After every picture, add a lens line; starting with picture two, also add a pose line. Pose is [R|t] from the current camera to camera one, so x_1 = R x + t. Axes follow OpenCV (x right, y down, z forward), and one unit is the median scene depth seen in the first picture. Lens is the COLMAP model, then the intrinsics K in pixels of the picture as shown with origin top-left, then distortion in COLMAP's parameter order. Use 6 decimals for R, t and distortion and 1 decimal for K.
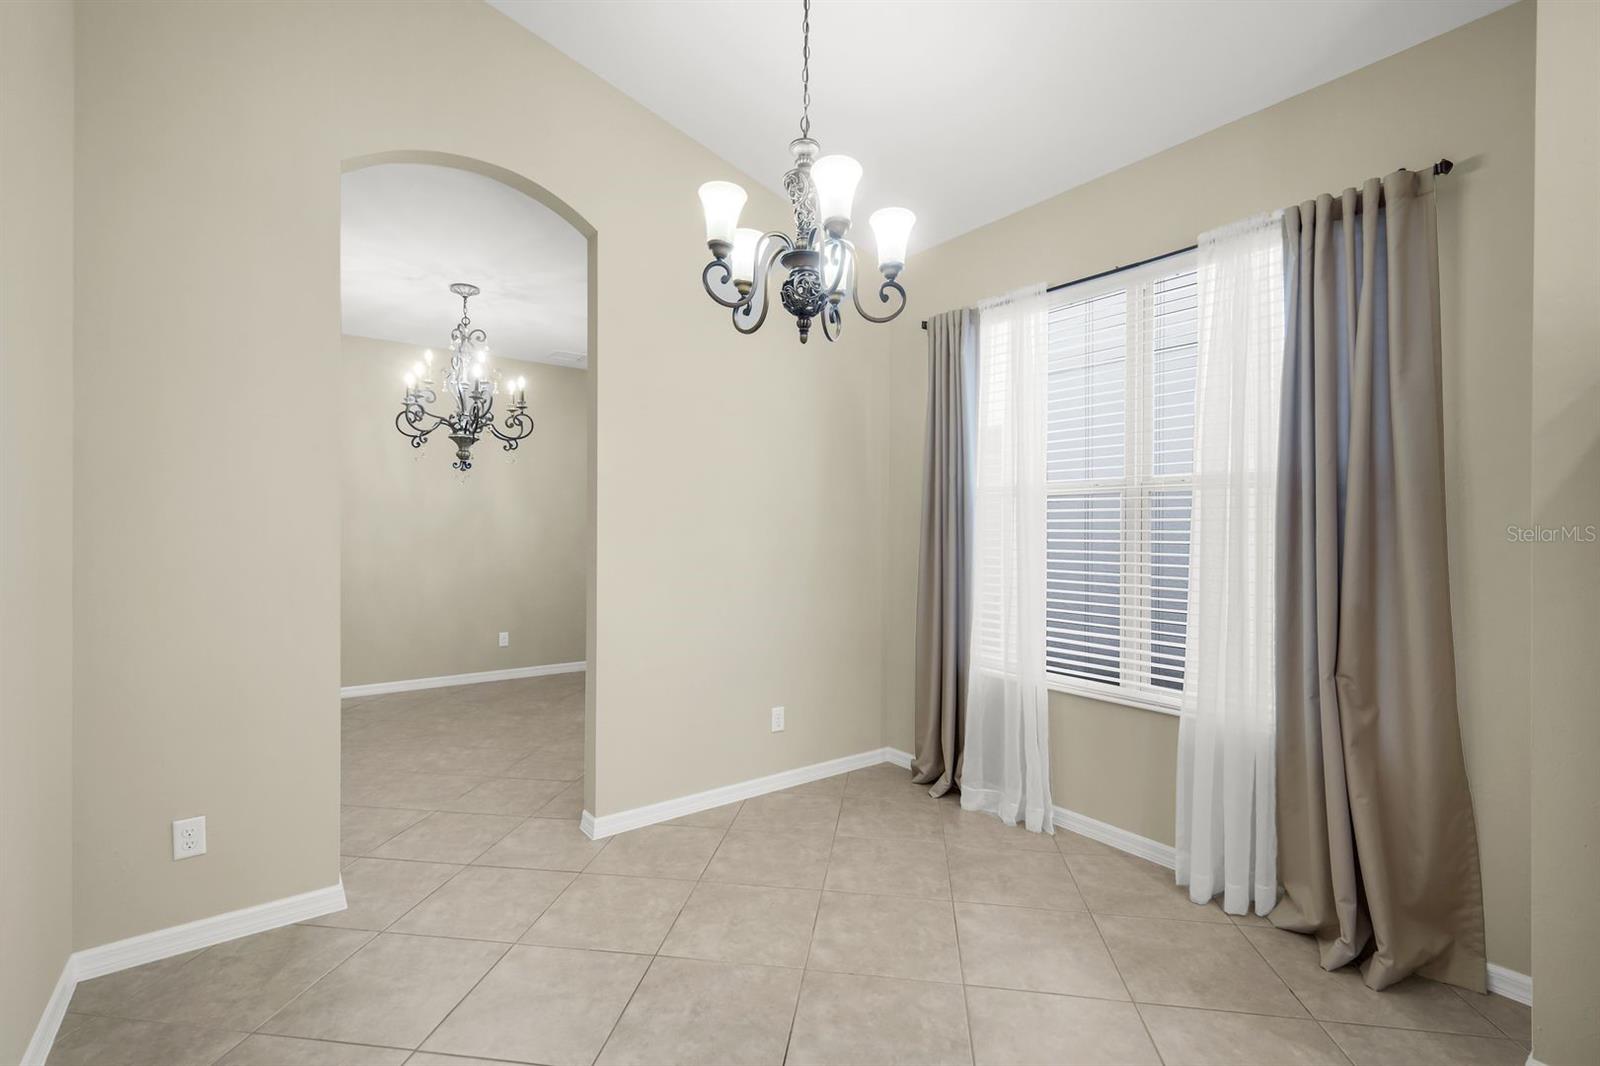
lens RADIAL K [[715.9, 0, 809.0], [0, 715.9, 533.6], [0, 0, 1]] dist [0.002683, -0.000550]
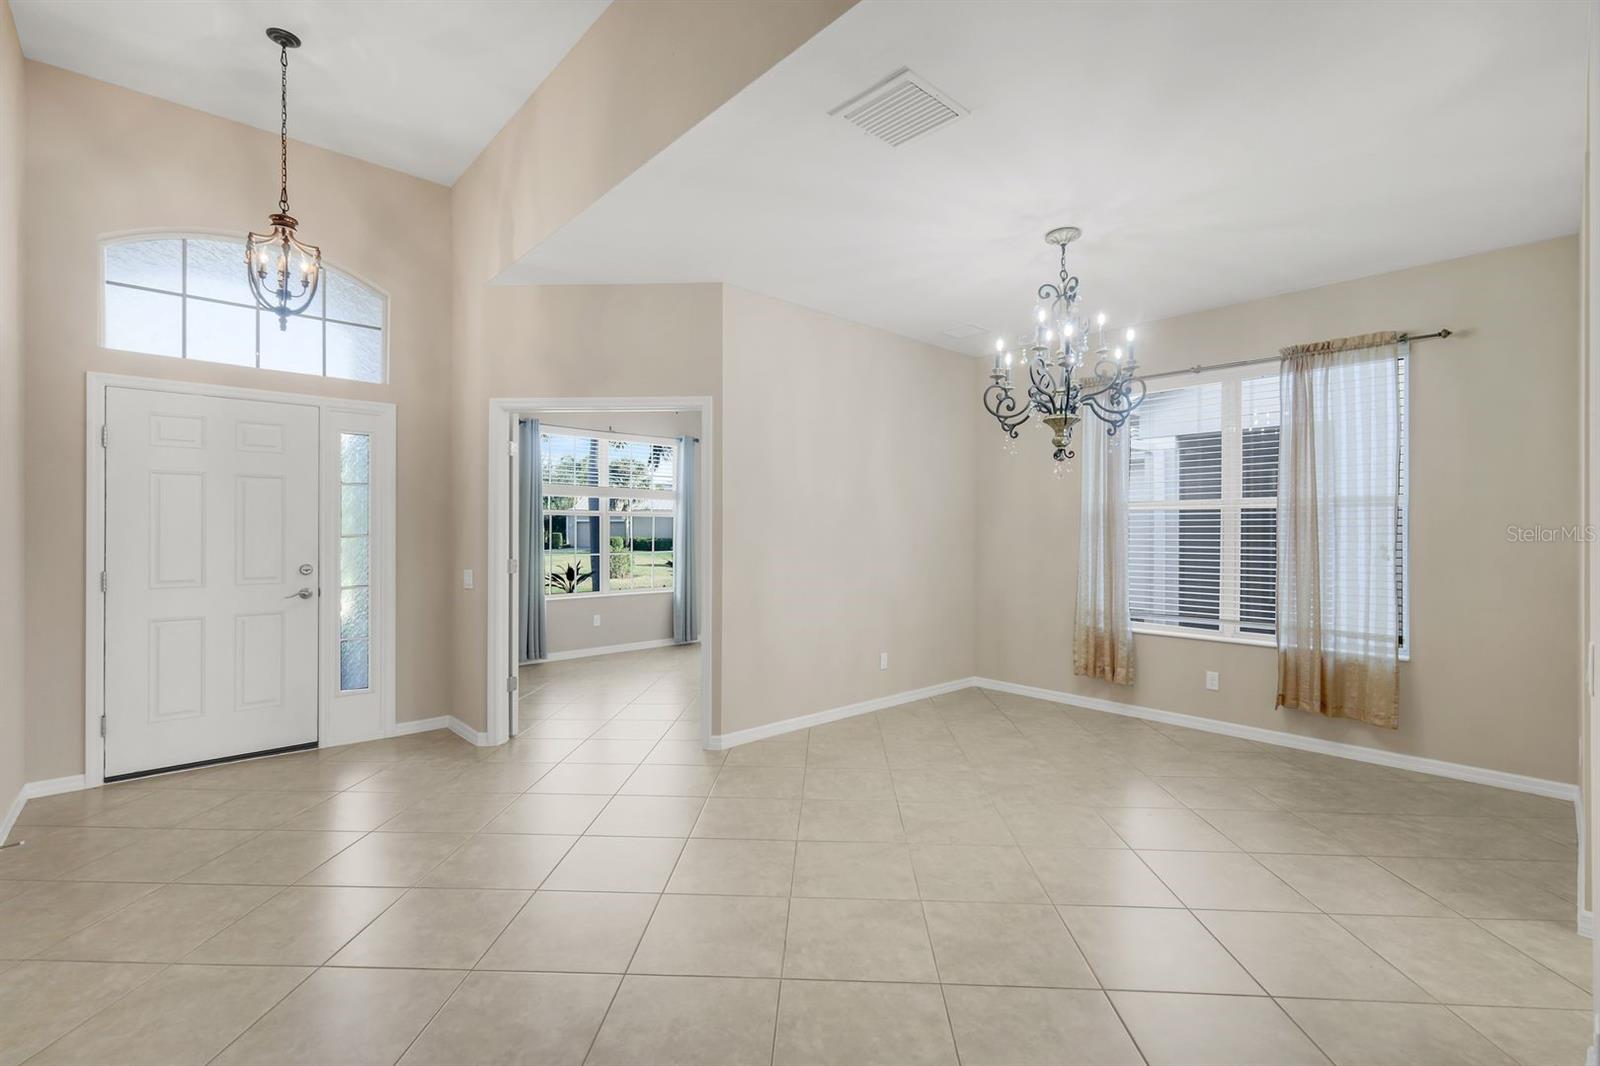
lens RADIAL K [[715.9, 0, 800.3], [0, 715.9, 532.8], [0, 0, 1]] dist [0.002683, -0.000550]
pose [[0.995586, -0.003705, 0.093783, -0.866146], [0.003778, 0.999993, -0.000603, -0.010644], [-0.093780, 0.000954, 0.995593, 0.245452]]
